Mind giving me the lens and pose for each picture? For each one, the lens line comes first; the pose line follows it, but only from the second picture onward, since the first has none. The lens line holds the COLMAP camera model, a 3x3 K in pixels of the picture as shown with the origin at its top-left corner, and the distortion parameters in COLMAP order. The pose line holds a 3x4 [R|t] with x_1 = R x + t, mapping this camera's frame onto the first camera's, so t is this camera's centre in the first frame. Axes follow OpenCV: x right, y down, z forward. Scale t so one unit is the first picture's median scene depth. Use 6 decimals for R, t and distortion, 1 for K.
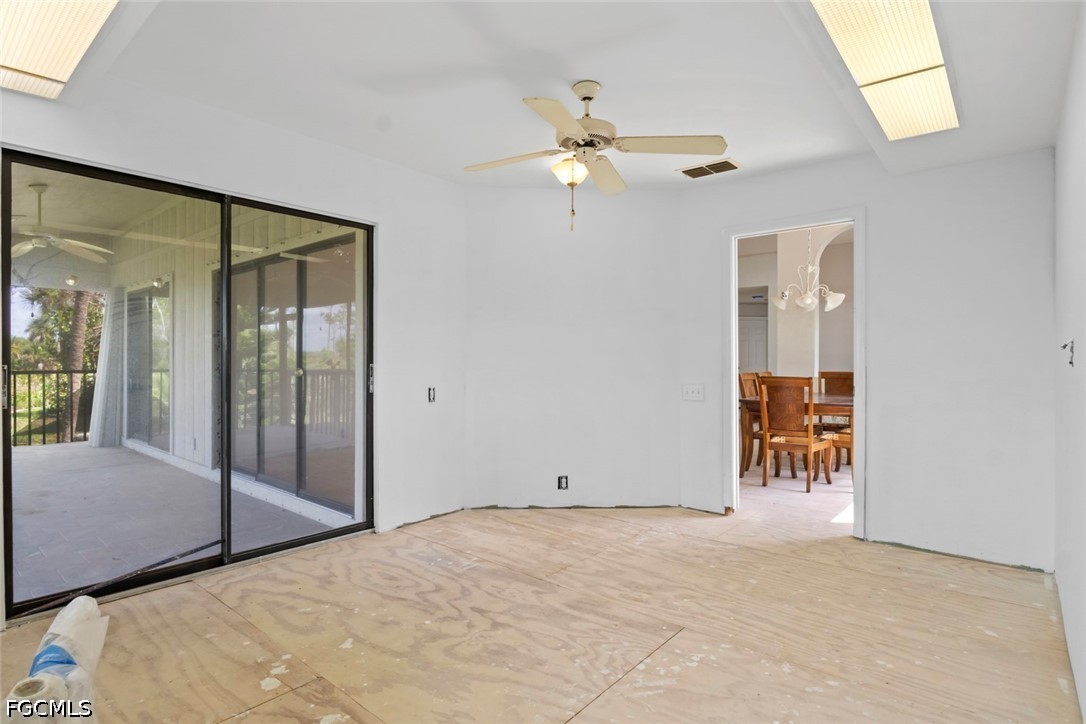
lens RADIAL K [[559.9, 0, 540.4], [0, 559.9, 362.7], [0, 0, 1]] dist [-0.001964, 0.000103]
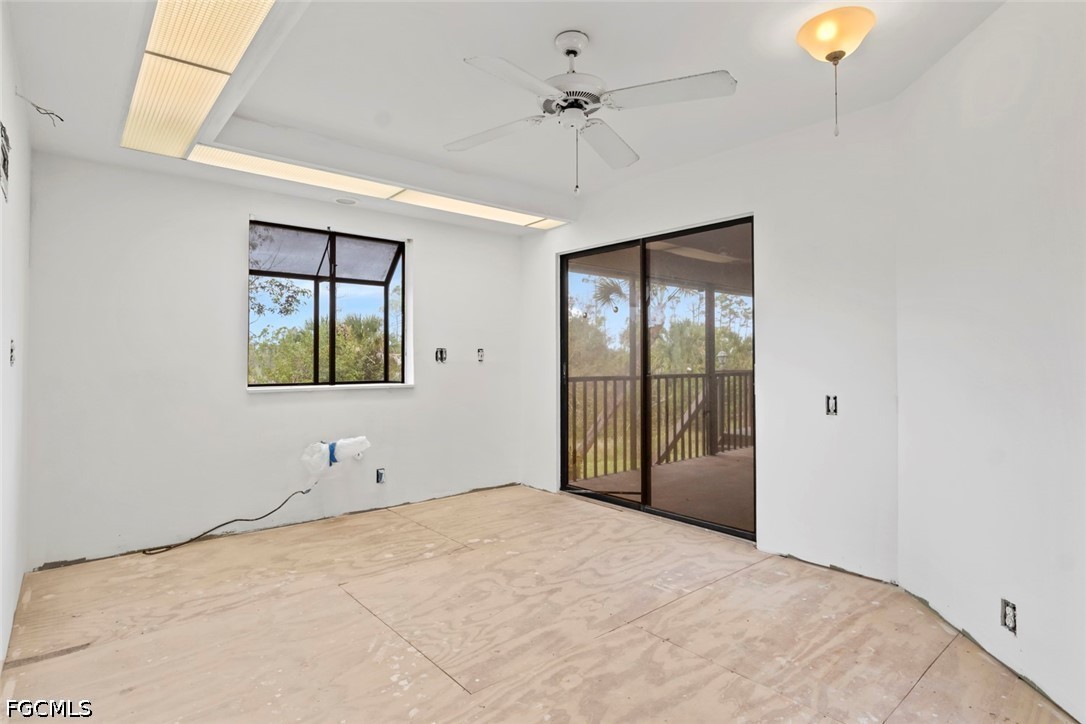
lens RADIAL K [[559.9, 0, 540.4], [0, 559.9, 362.7], [0, 0, 1]] dist [-0.001964, 0.000103]
pose [[-0.163303, 0.000128, -0.986576, 0.868298], [-0.001694, 0.999998, 0.000410, -0.000370], [0.986575, 0.001738, -0.163302, 1.035405]]
